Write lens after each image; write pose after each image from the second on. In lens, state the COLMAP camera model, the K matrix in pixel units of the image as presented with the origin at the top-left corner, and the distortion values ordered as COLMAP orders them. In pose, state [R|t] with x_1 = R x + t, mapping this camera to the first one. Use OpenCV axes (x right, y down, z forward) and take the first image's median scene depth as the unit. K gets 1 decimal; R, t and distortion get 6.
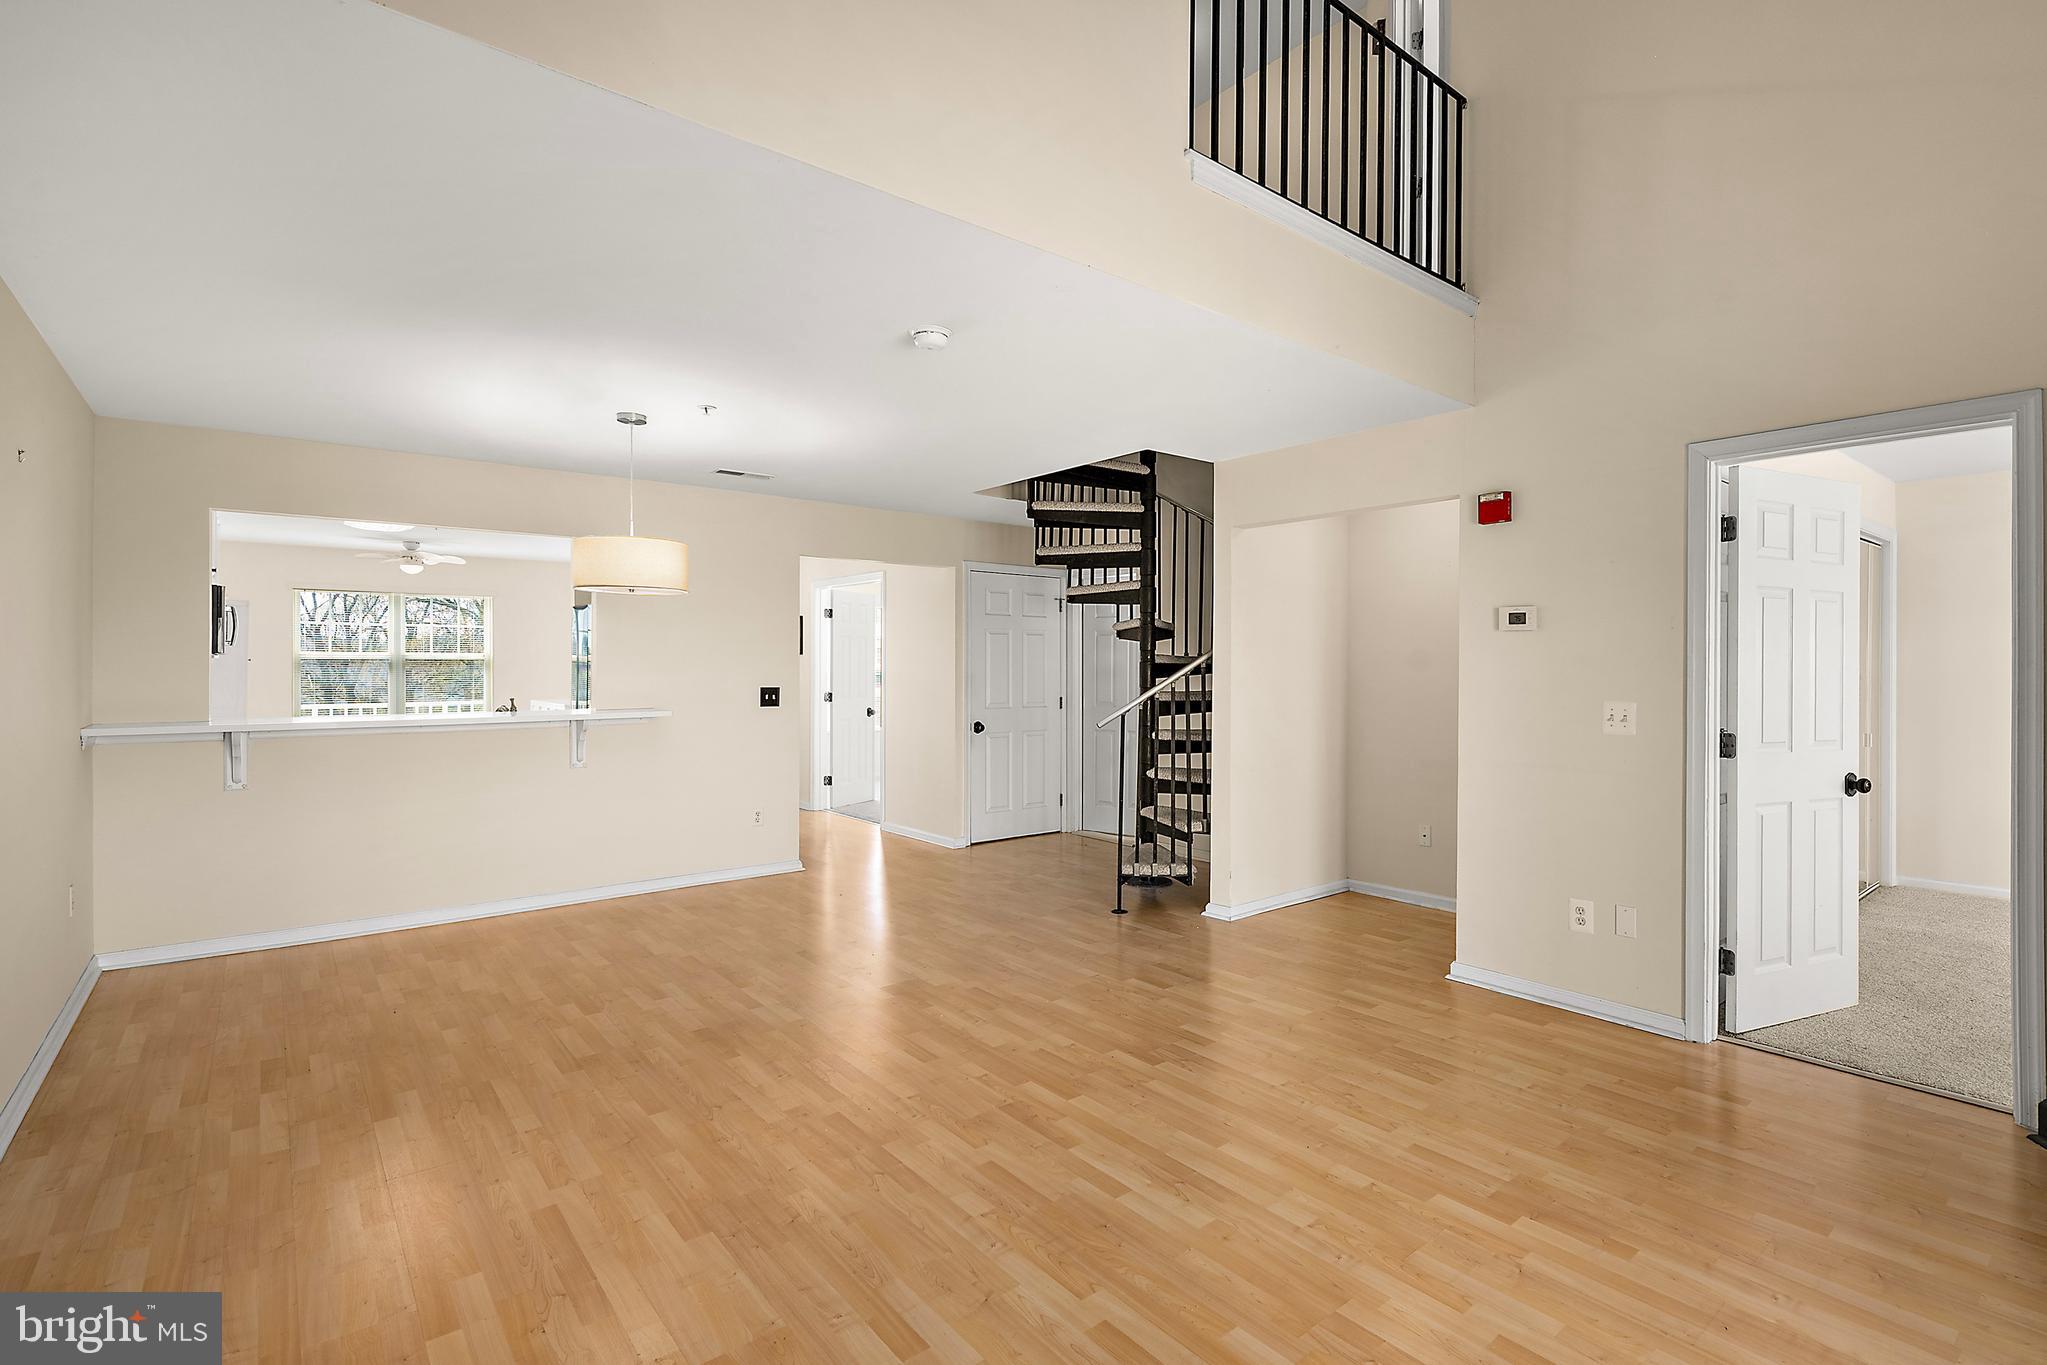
lens RADIAL K [[964.4, 0, 1065.2], [0, 964.4, 672.3], [0, 0, 1]] dist [-0.002544, -0.000675]
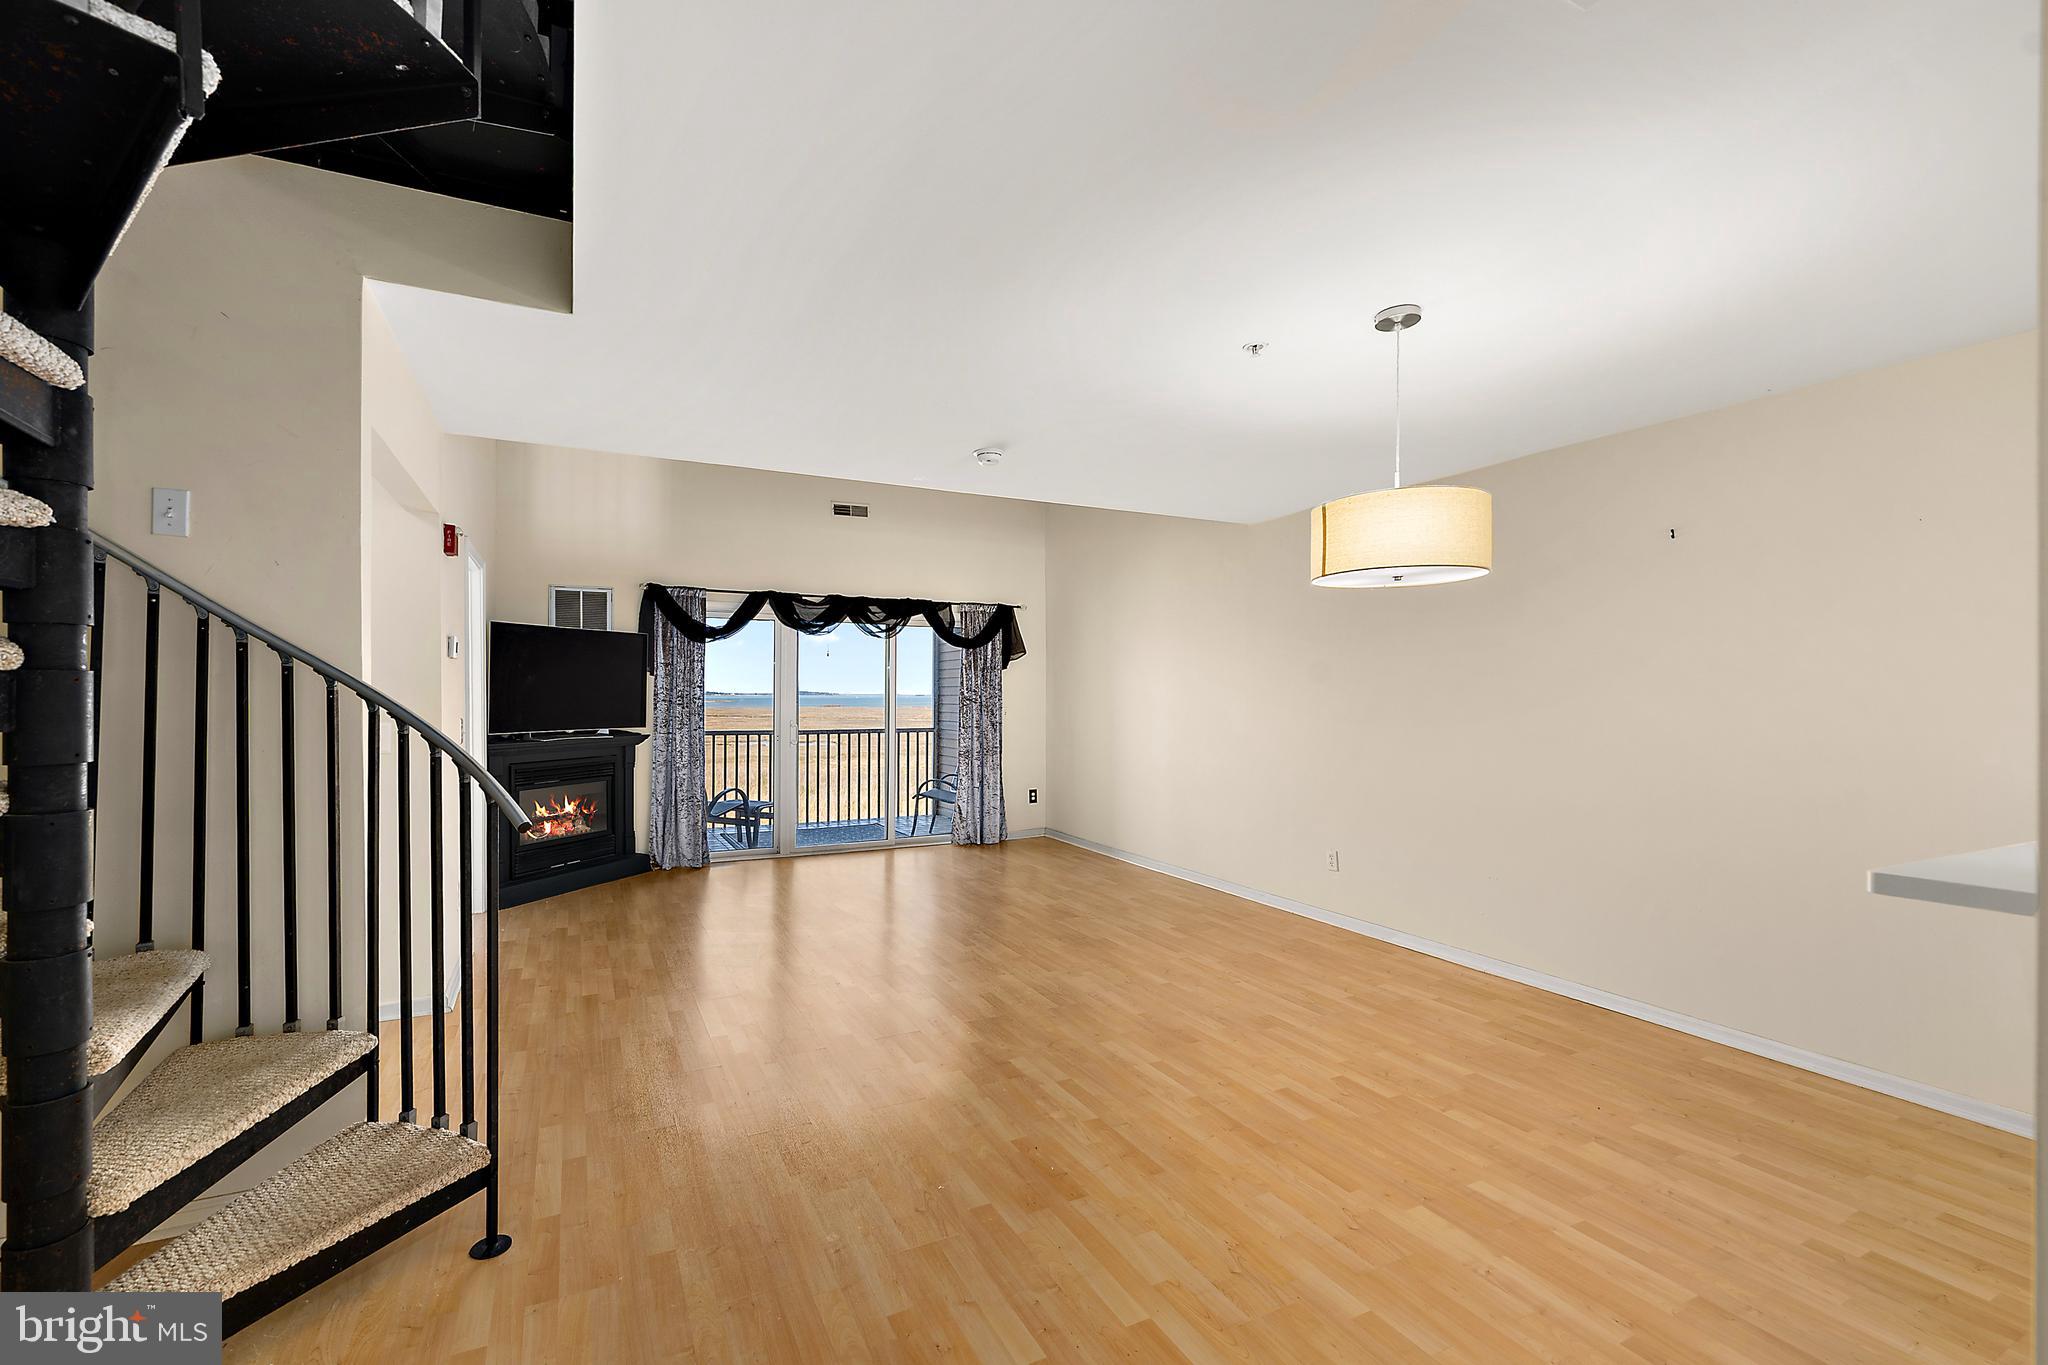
lens RADIAL K [[831.7, 0, 970.8], [0, 831.7, 697.8], [0, 0, 1]] dist [-0.000109, 0.000001]
pose [[-0.969413, -0.004342, 0.245398, -0.356767], [-0.002332, 0.999961, 0.008481, -0.007248], [-0.245425, 0.007649, -0.969385, 1.892790]]
